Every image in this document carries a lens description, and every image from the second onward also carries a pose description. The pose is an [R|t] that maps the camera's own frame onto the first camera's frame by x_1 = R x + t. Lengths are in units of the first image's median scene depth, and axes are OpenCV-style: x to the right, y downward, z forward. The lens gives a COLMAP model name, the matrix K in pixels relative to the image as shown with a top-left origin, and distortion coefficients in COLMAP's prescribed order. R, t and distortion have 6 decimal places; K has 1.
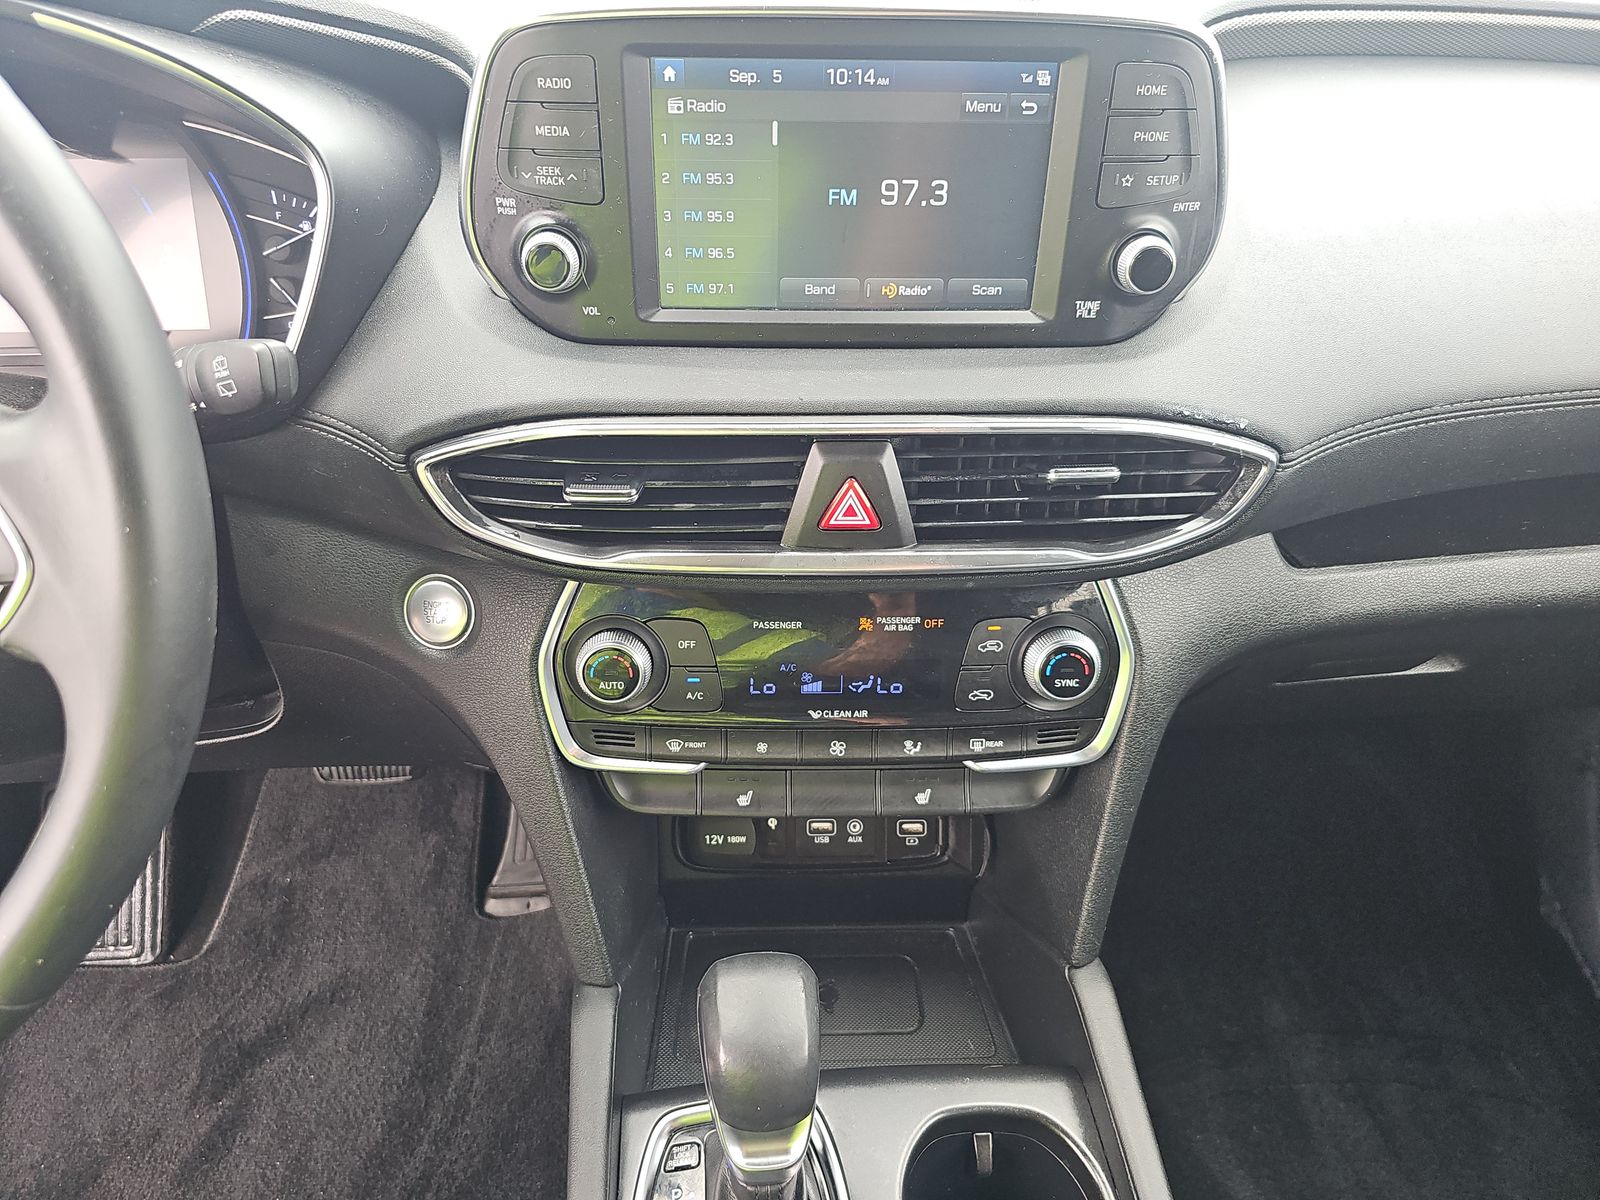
lens RADIAL K [[1049.0, 0, 786.2], [0, 1049.0, 583.0], [0, 0, 1]] dist [0.073361, -0.075505]
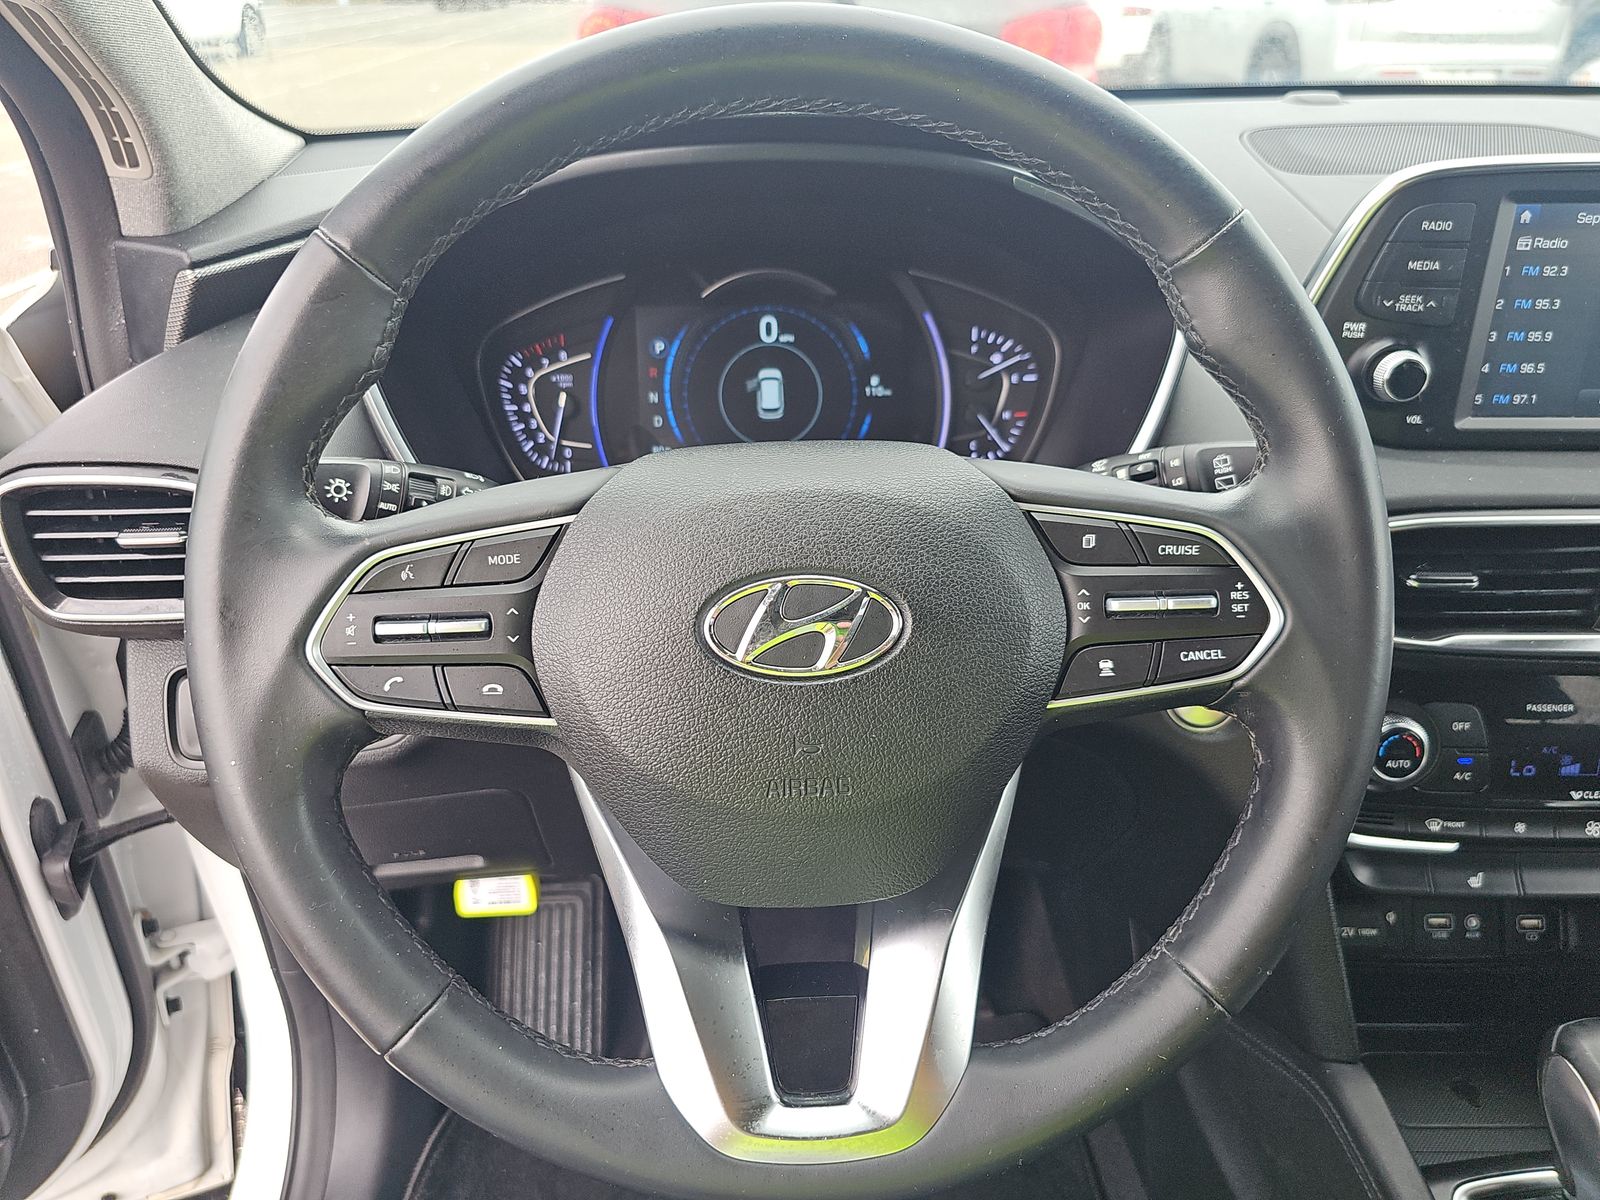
lens RADIAL K [[1062.7, 0, 806.6], [0, 1062.7, 611.2], [0, 0, 1]] dist [0.000529, -0.002161]
pose [[0.999189, -0.000628, -0.040251, -0.691075], [-0.003812, 0.993908, -0.110149, 0.061609], [0.040075, 0.110213, 0.993100, -0.104021]]
